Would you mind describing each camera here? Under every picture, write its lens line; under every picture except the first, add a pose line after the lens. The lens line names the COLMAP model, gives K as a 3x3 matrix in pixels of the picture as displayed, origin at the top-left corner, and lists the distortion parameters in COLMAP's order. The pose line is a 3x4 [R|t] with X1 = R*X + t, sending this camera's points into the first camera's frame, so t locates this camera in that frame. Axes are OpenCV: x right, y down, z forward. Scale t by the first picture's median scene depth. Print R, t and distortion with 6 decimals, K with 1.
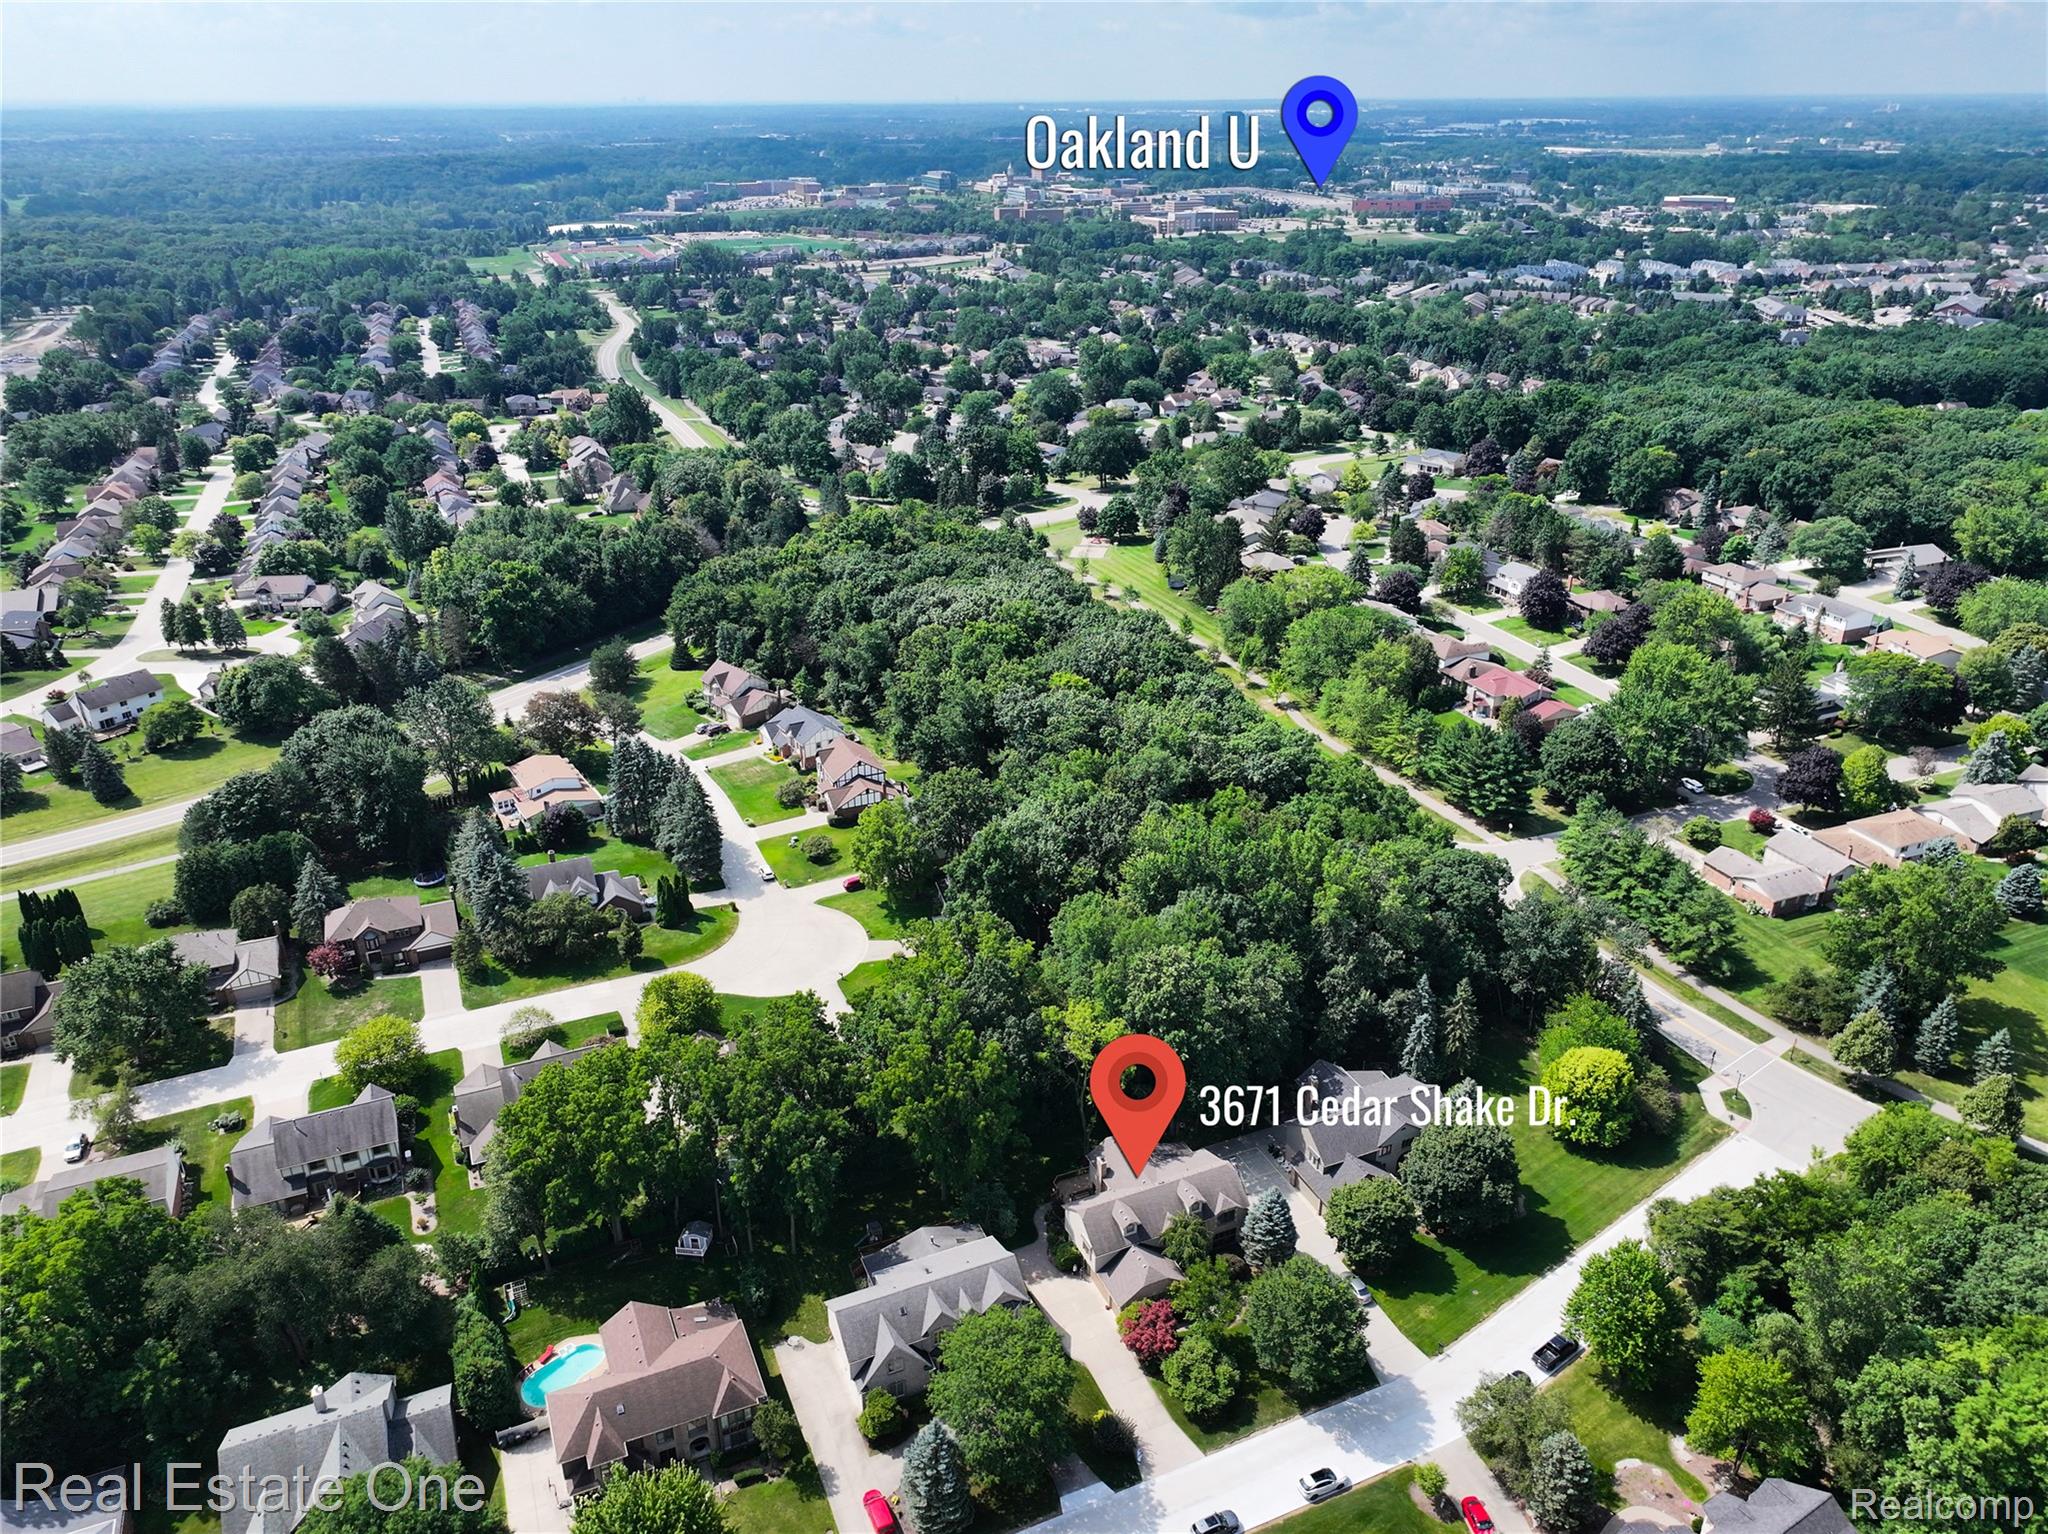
lens RADIAL K [[1440.9, 0, 1031.6], [0, 1440.9, 778.9], [0, 0, 1]] dist [-0.005074, 0.022325]
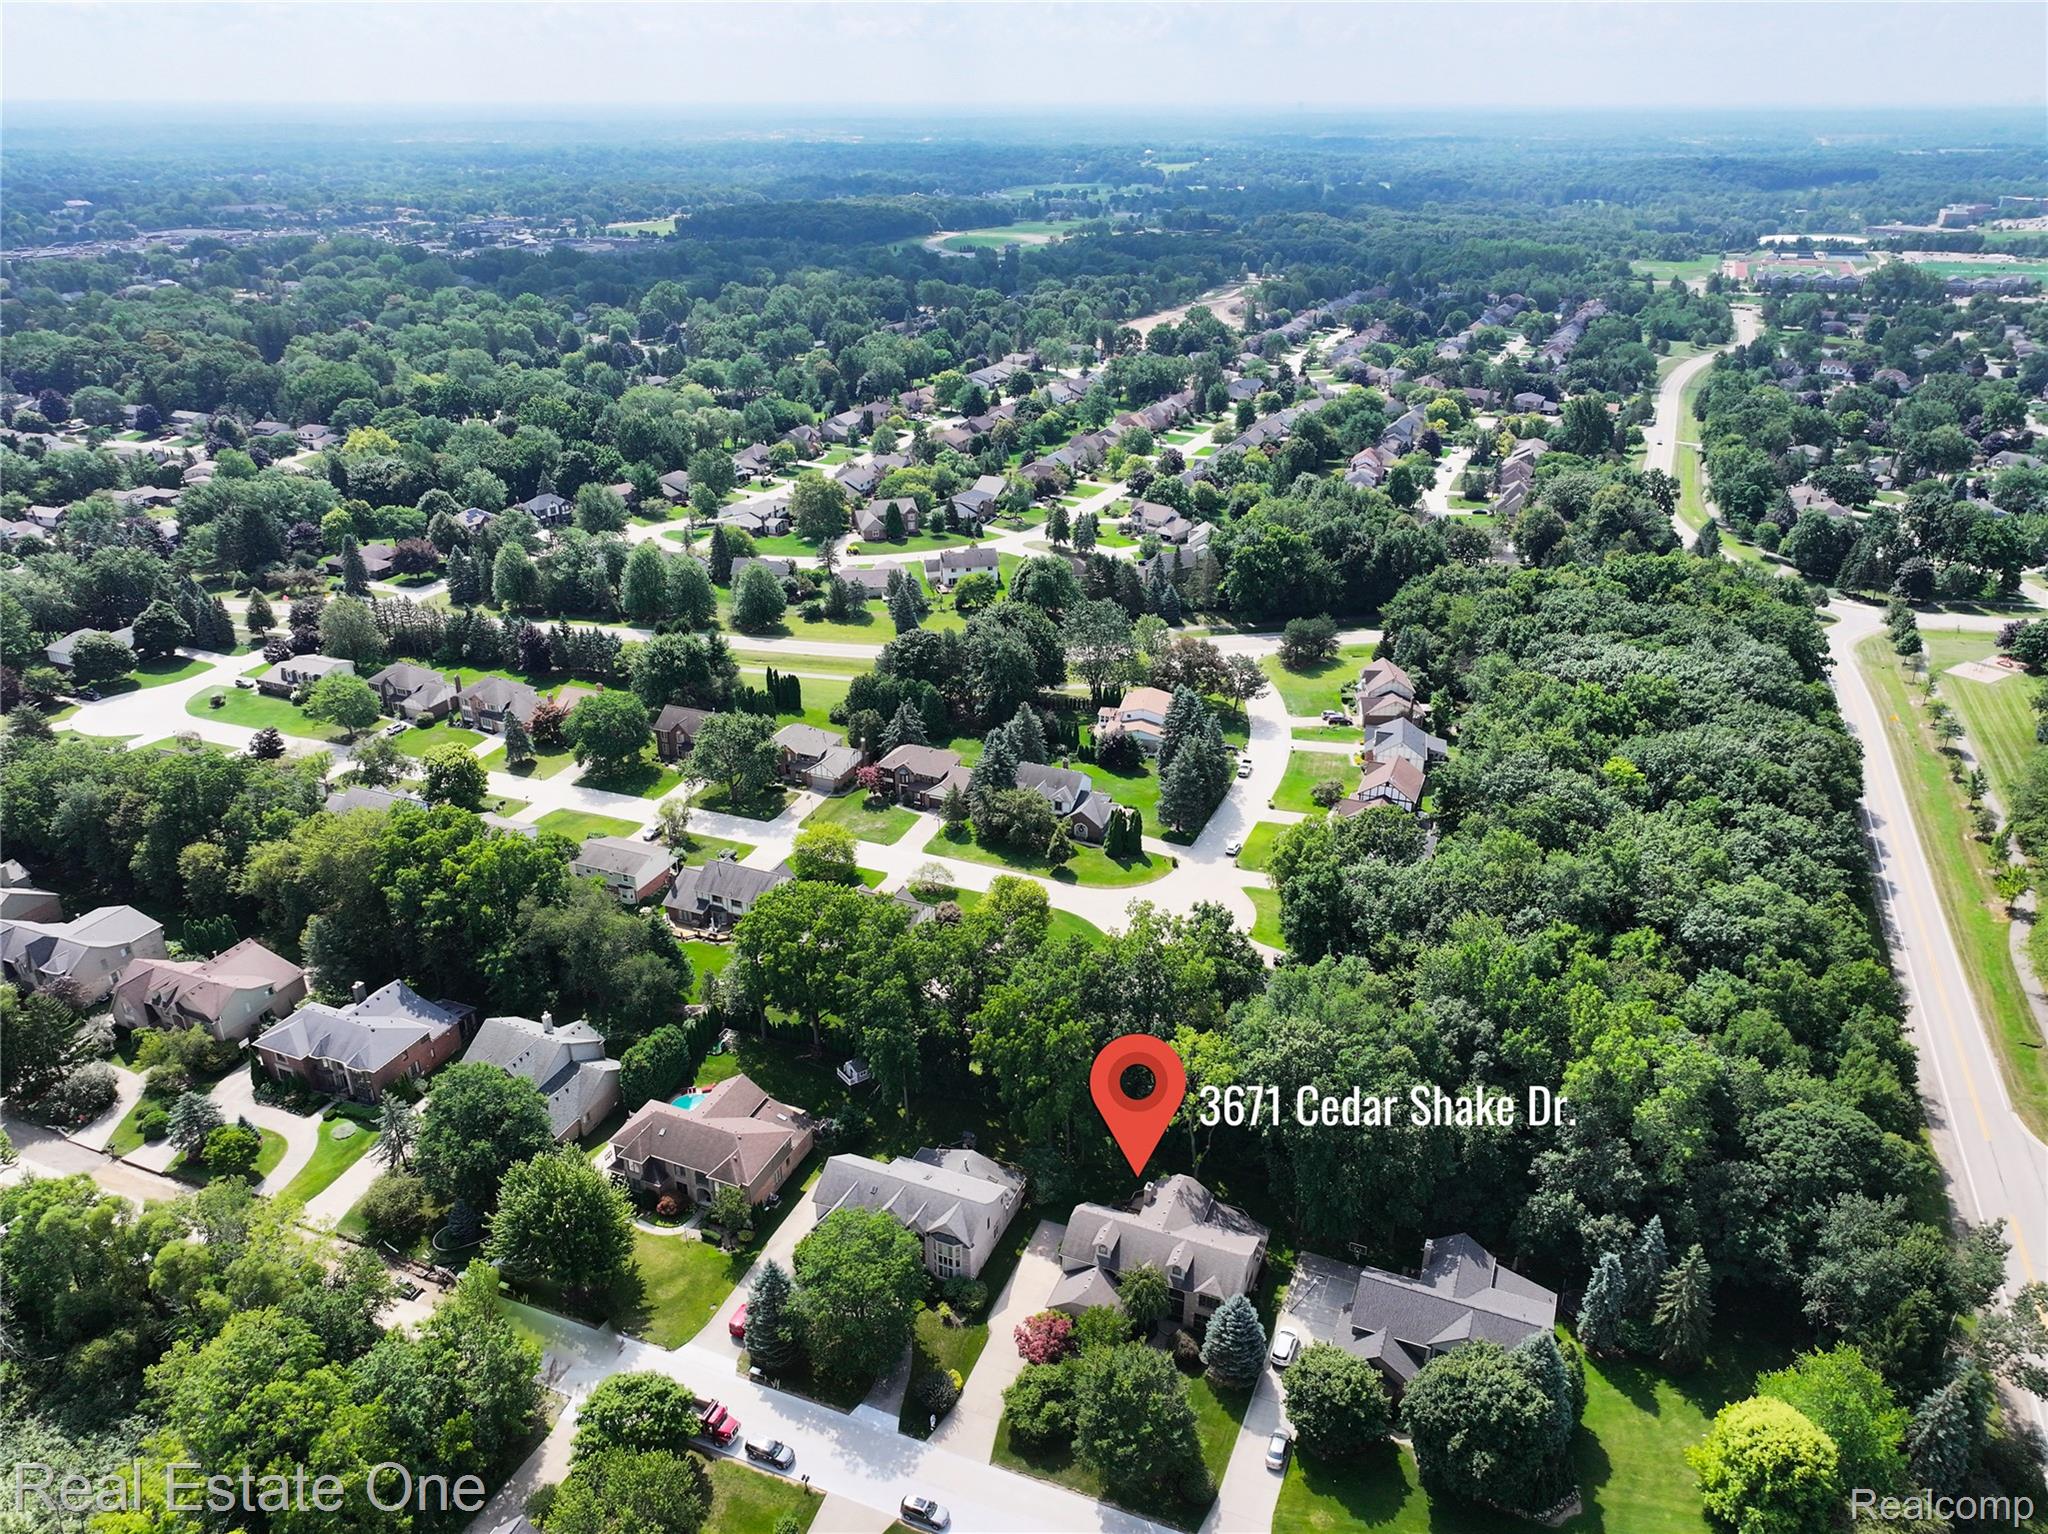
lens RADIAL K [[1440.9, 0, 1025.4], [0, 1440.9, 763.9], [0, 0, 1]] dist [-0.005074, 0.022325]
pose [[0.694337, 0.306689, -0.651028, 0.465485], [-0.313108, 0.943276, 0.110425, -0.074523], [0.647965, 0.127169, 0.750979, 0.153862]]
